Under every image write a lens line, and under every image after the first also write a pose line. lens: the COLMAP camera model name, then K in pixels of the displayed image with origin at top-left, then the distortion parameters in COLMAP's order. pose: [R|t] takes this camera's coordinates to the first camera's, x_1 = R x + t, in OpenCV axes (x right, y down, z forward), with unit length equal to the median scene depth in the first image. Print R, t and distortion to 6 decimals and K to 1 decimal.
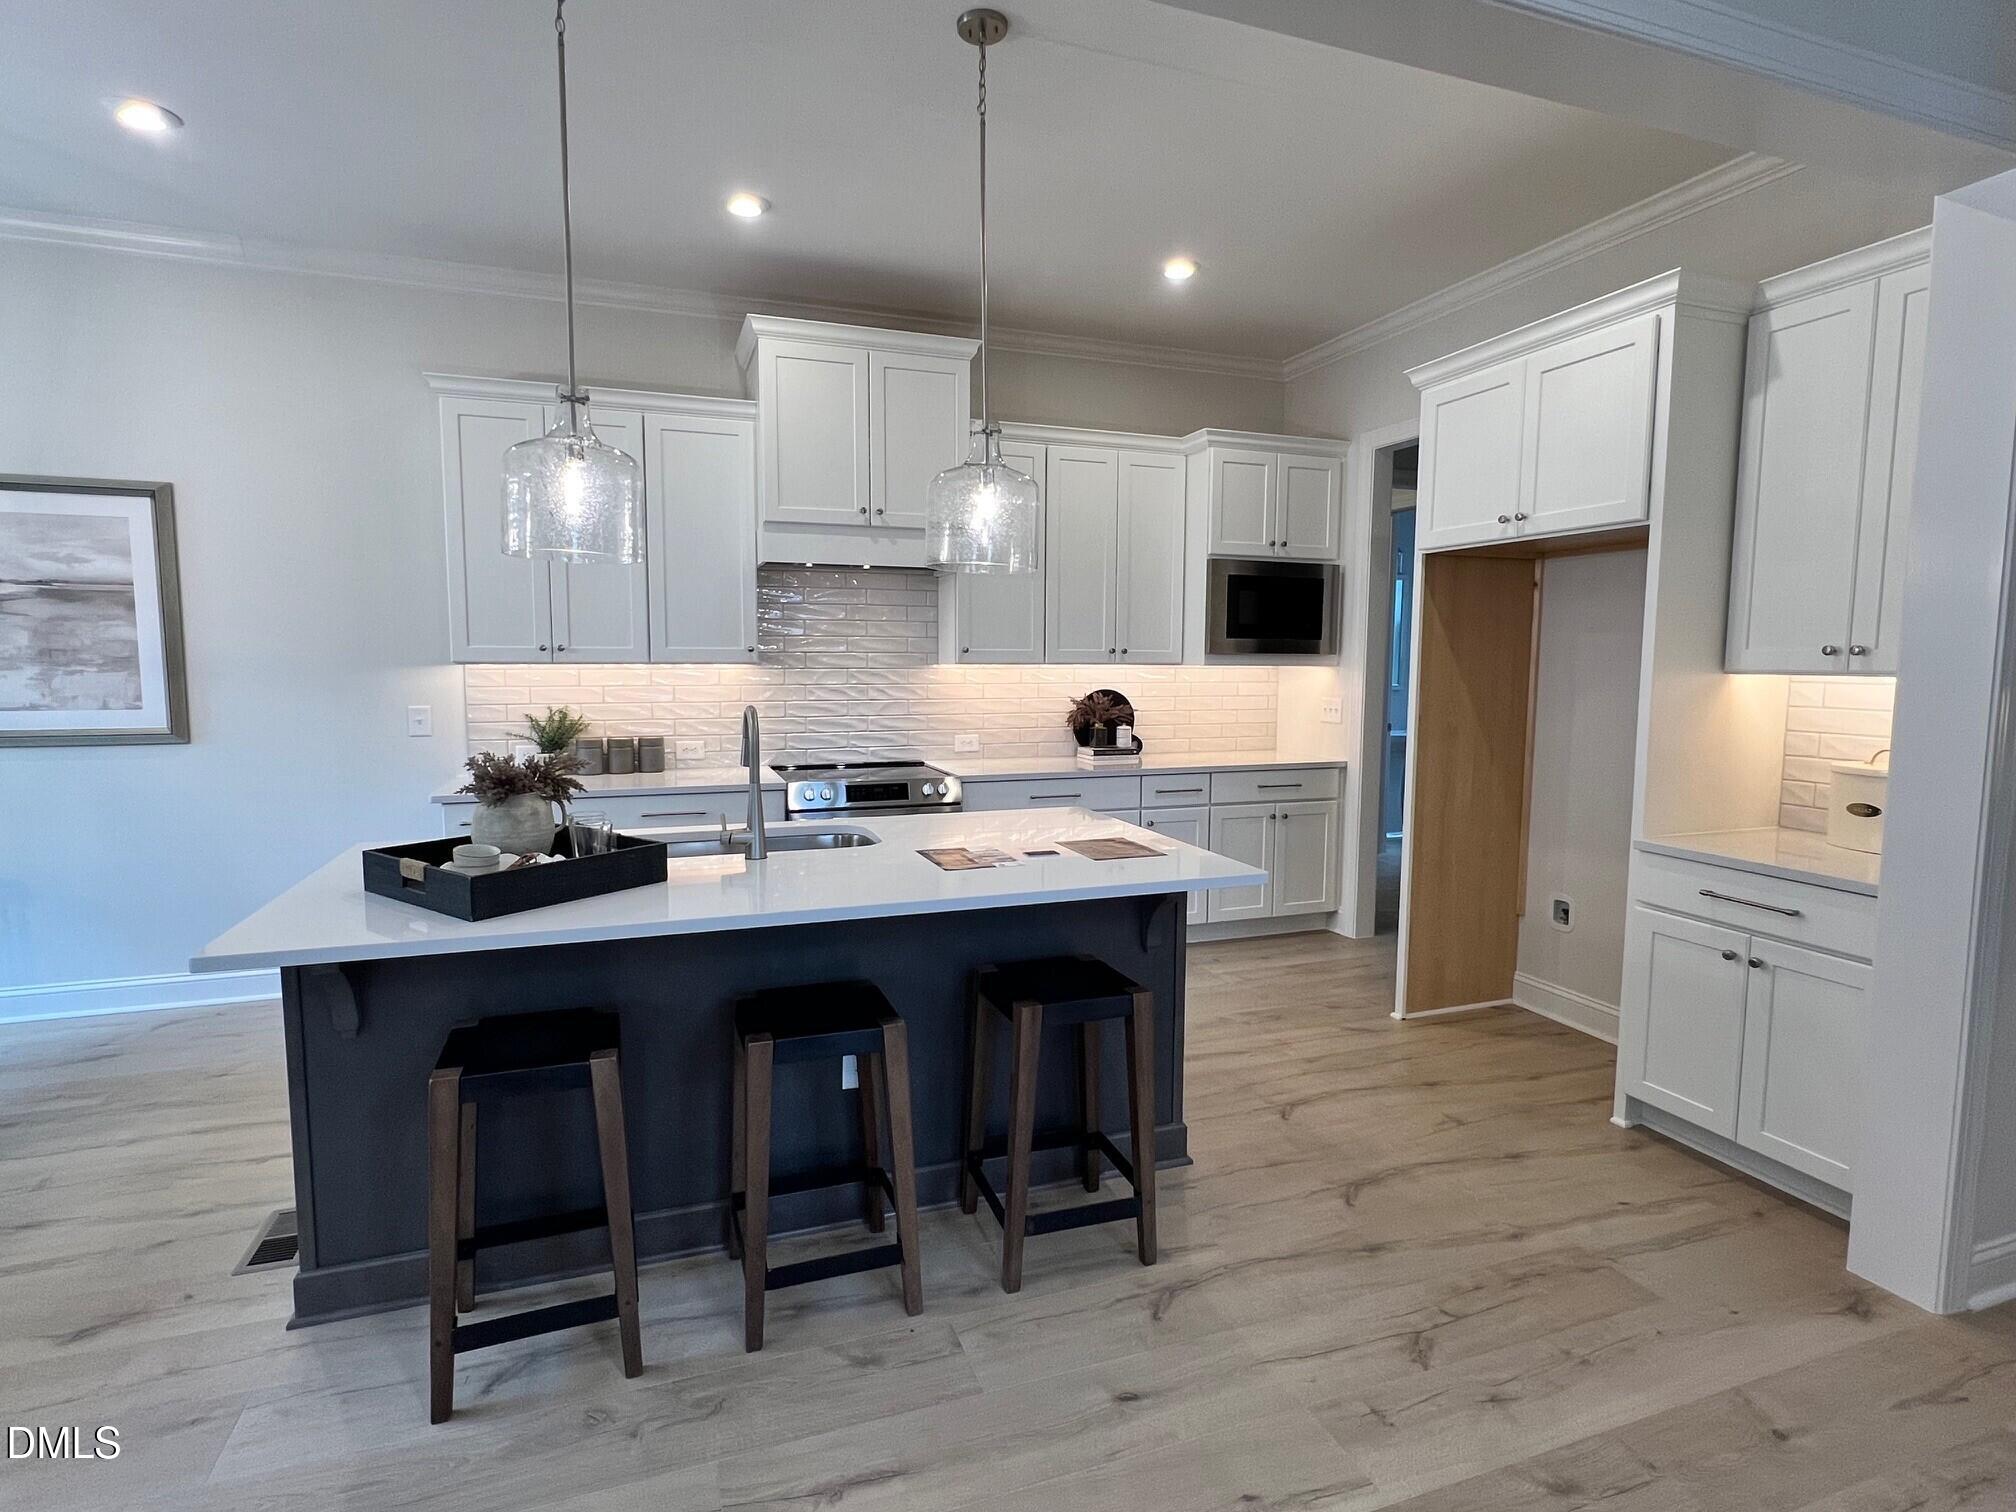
lens RADIAL K [[1015.1, 0, 1011.4], [0, 1015.1, 749.5], [0, 0, 1]] dist [-0.001144, -0.000375]
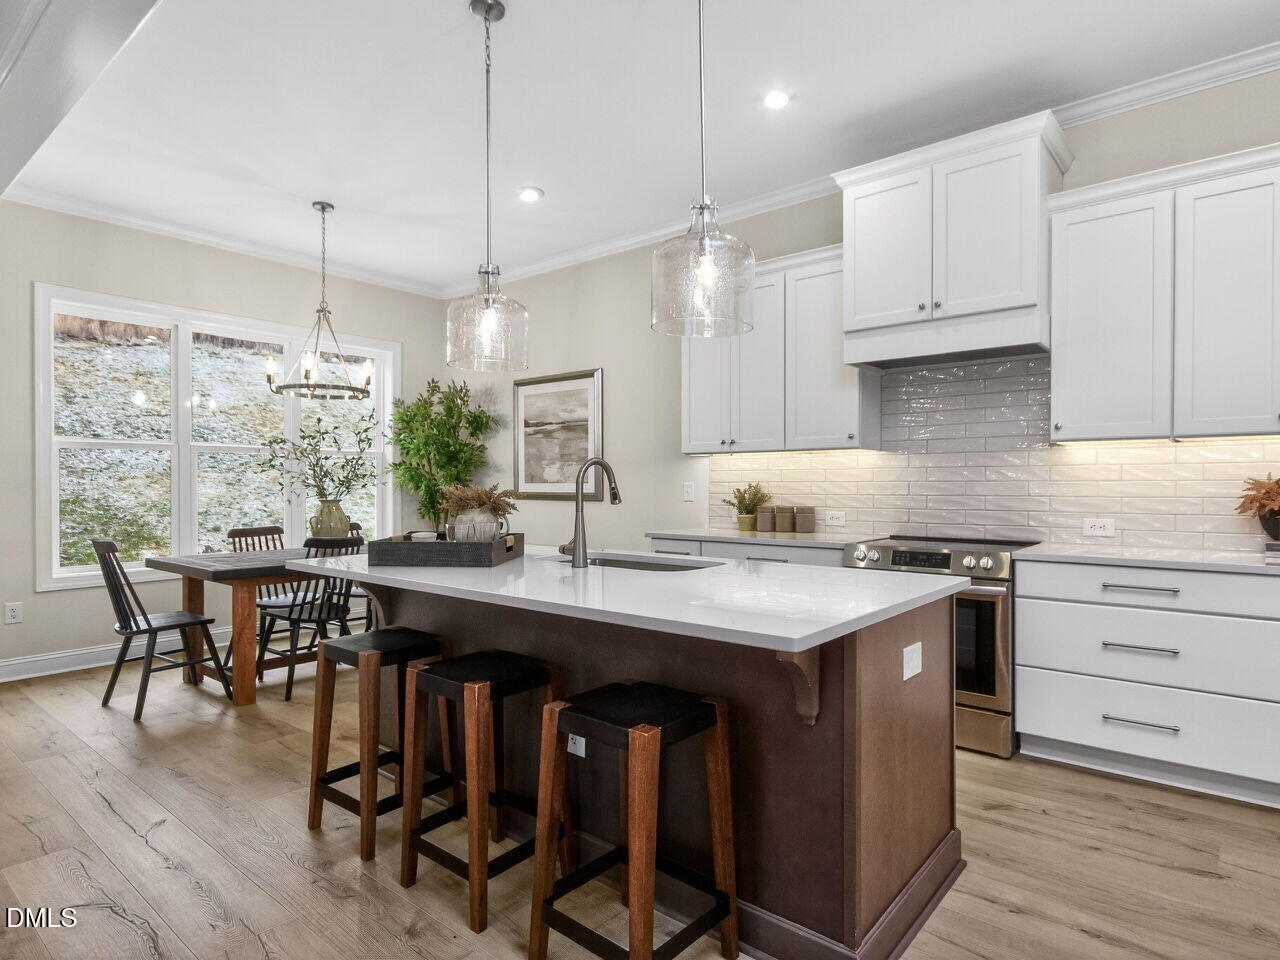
lens RADIAL K [[722.7, 0, 642.1], [0, 722.7, 487.5], [0, 0, 1]] dist [0.004584, 0.002041]
pose [[0.501718, -0.000867, -0.865031, 0.399533], [-0.075523, 0.996137, -0.044802, 0.023420], [0.861728, 0.087808, 0.499714, 0.358744]]
